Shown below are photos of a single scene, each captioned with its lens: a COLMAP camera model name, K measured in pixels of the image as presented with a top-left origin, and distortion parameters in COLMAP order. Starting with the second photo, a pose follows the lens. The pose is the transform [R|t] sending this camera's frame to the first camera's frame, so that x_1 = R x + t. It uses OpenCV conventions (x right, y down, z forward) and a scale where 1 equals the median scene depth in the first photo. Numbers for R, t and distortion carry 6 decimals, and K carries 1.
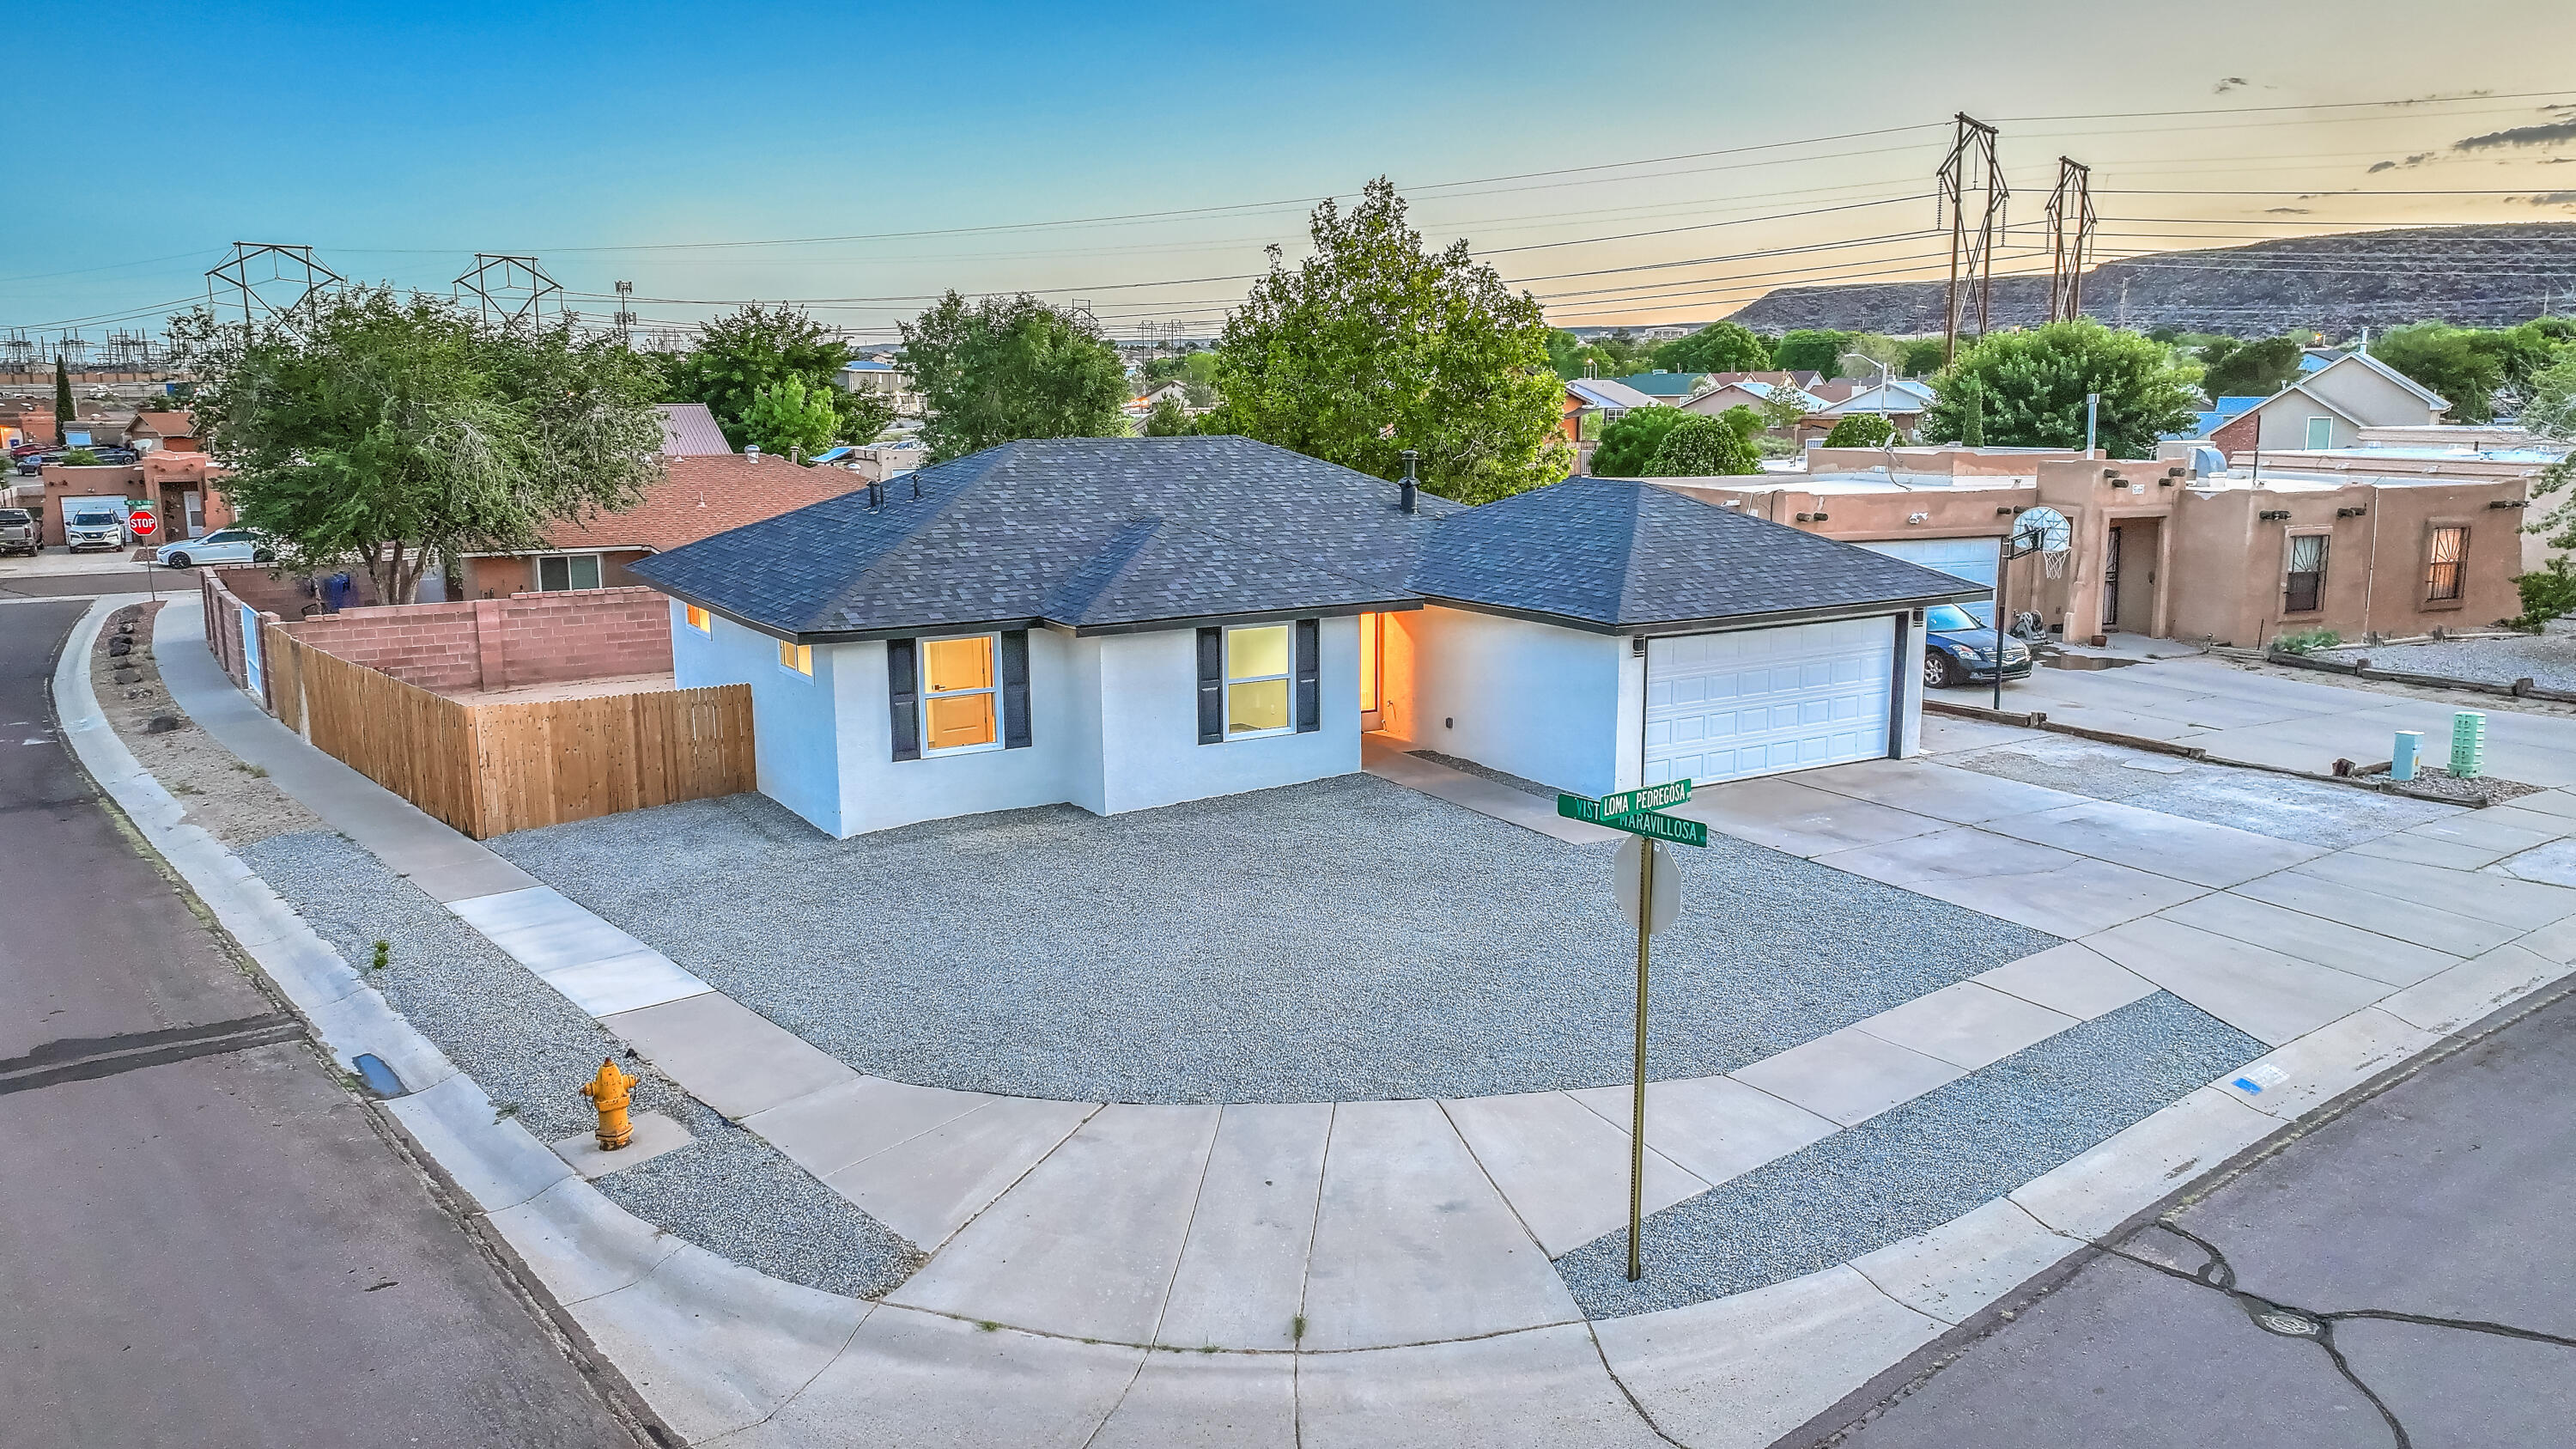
lens RADIAL K [[1799.9, 0, 1288.0], [0, 1799.9, 724.5], [0, 0, 1]] dist [0.004619, 0.002545]
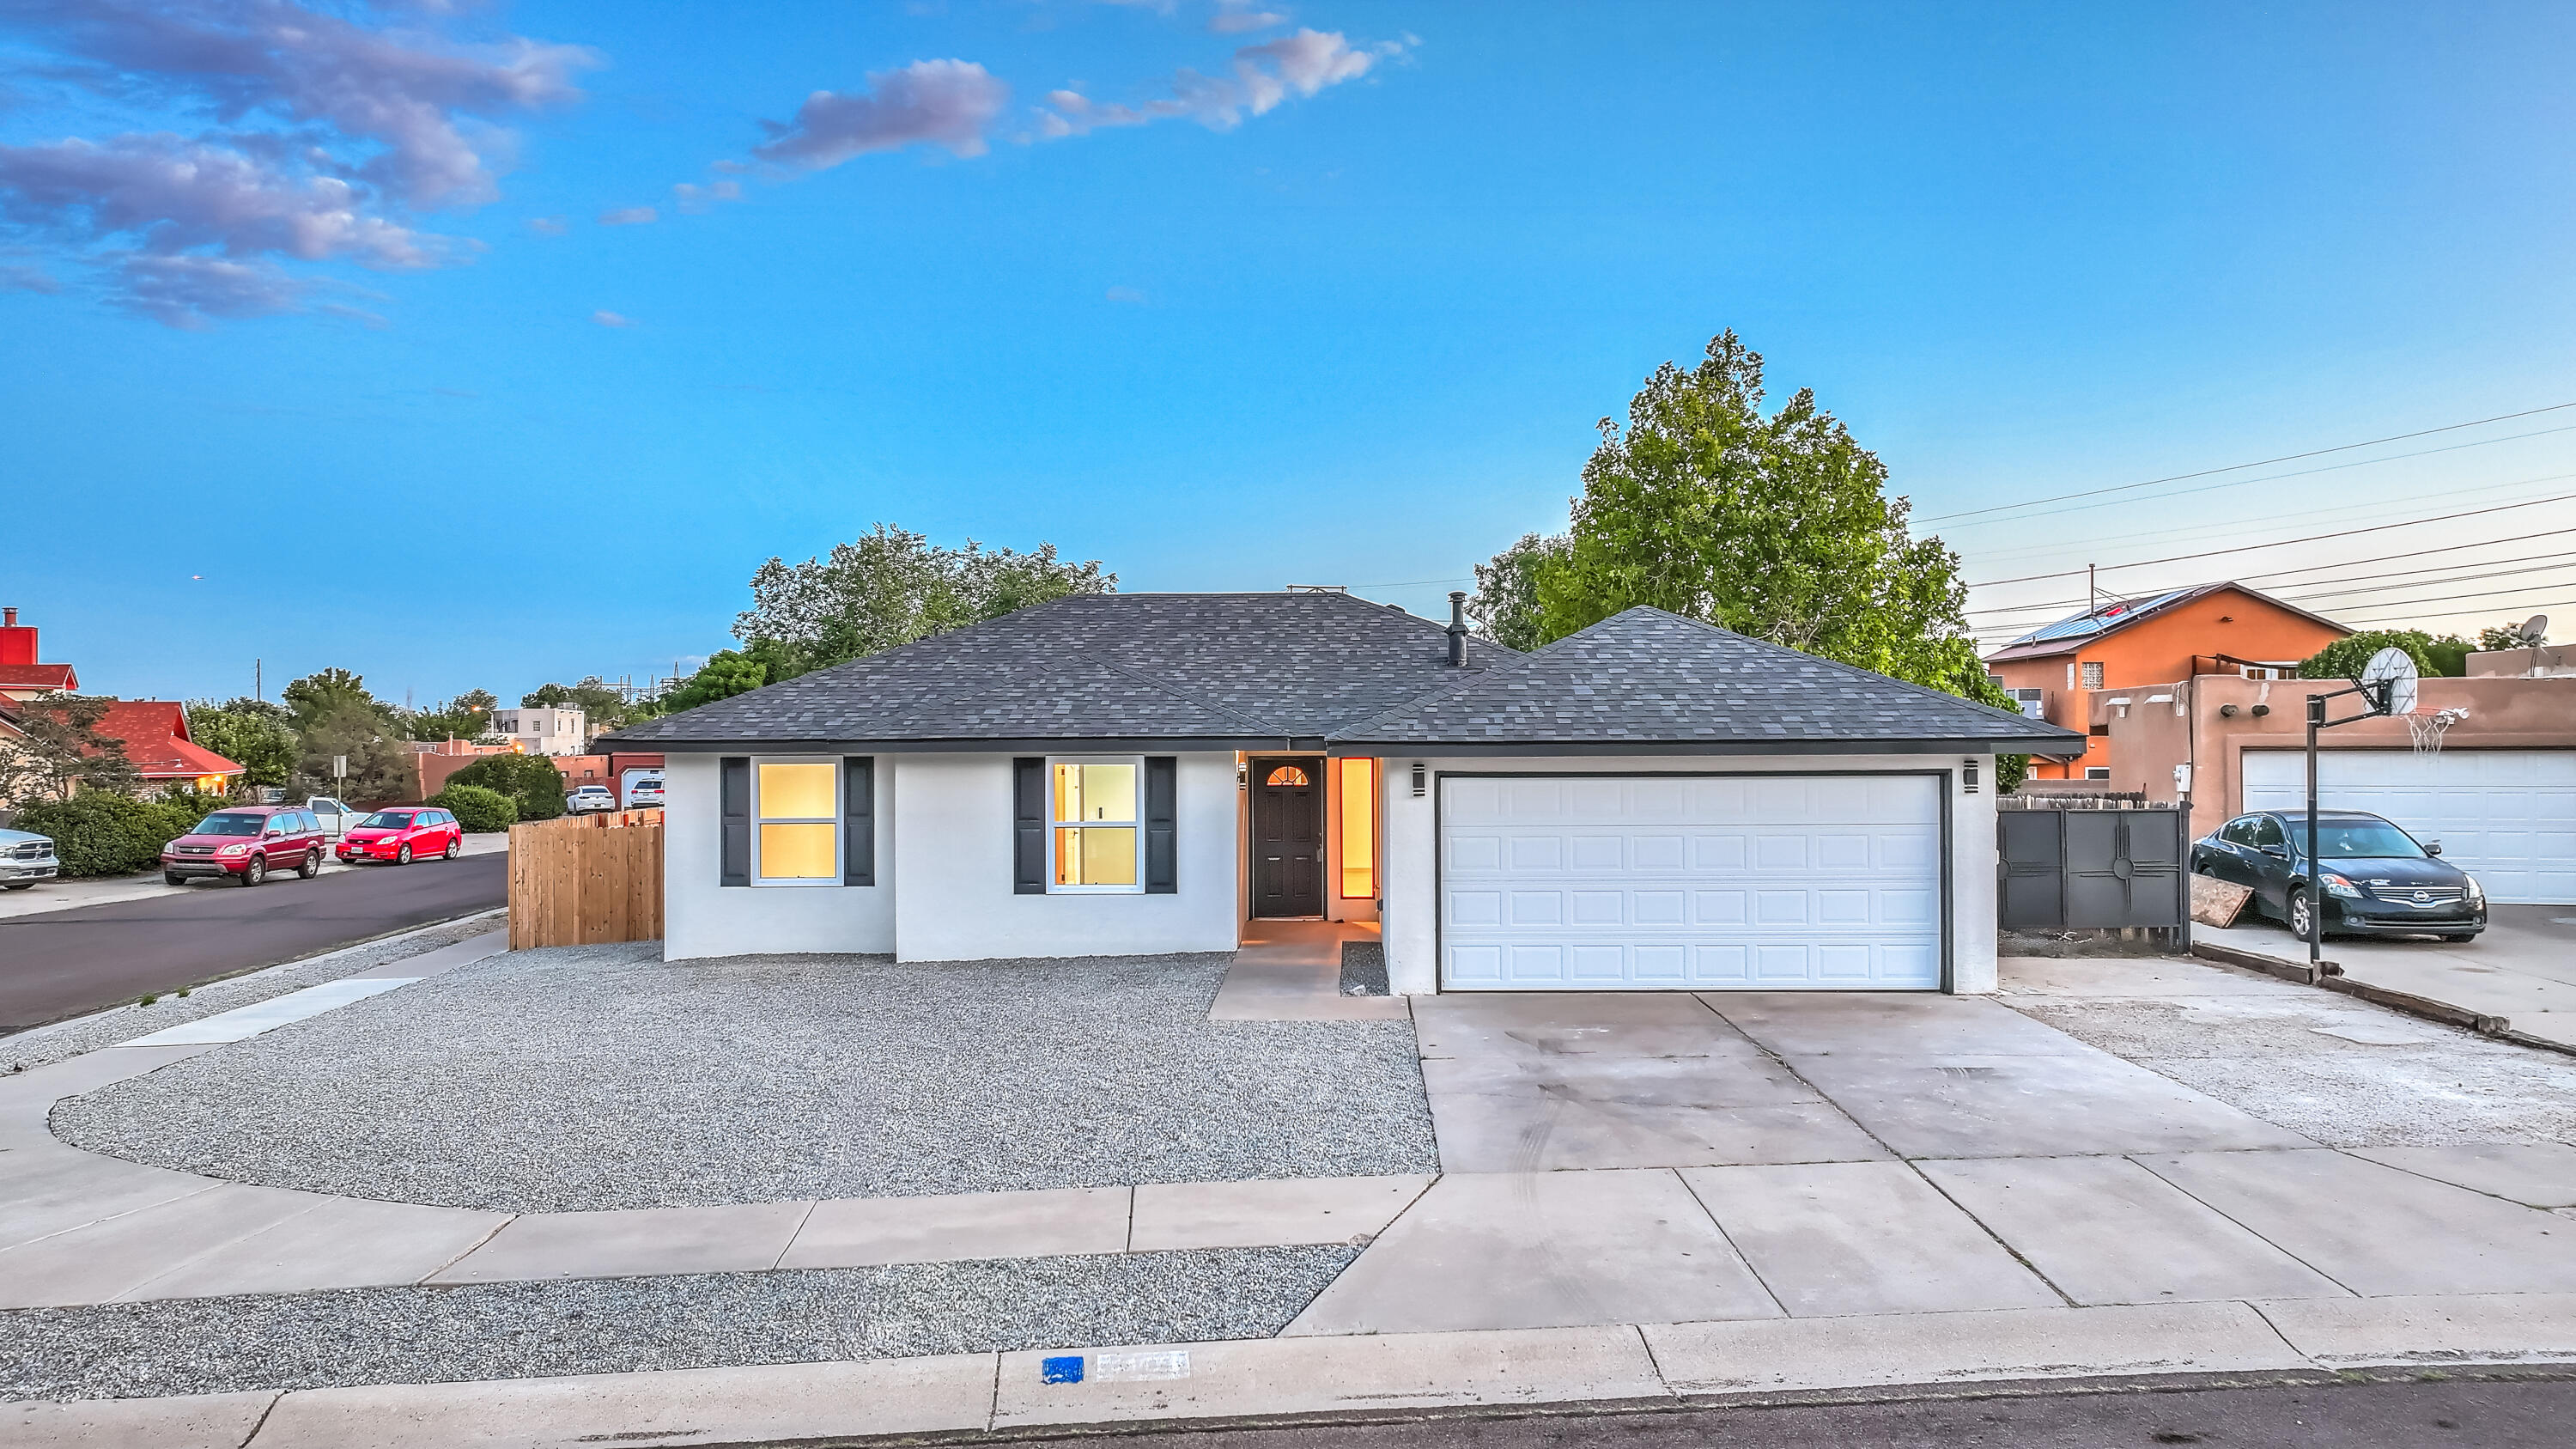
lens RADIAL K [[1801.1, 0, 1285.7], [0, 1801.1, 707.8], [0, 0, 1]] dist [-0.001445, 0.011068]
pose [[0.839836, -0.006568, -0.542800, 0.658035], [-0.097282, 0.981918, -0.162399, 0.063154], [0.534052, 0.189193, 0.824011, 0.405134]]
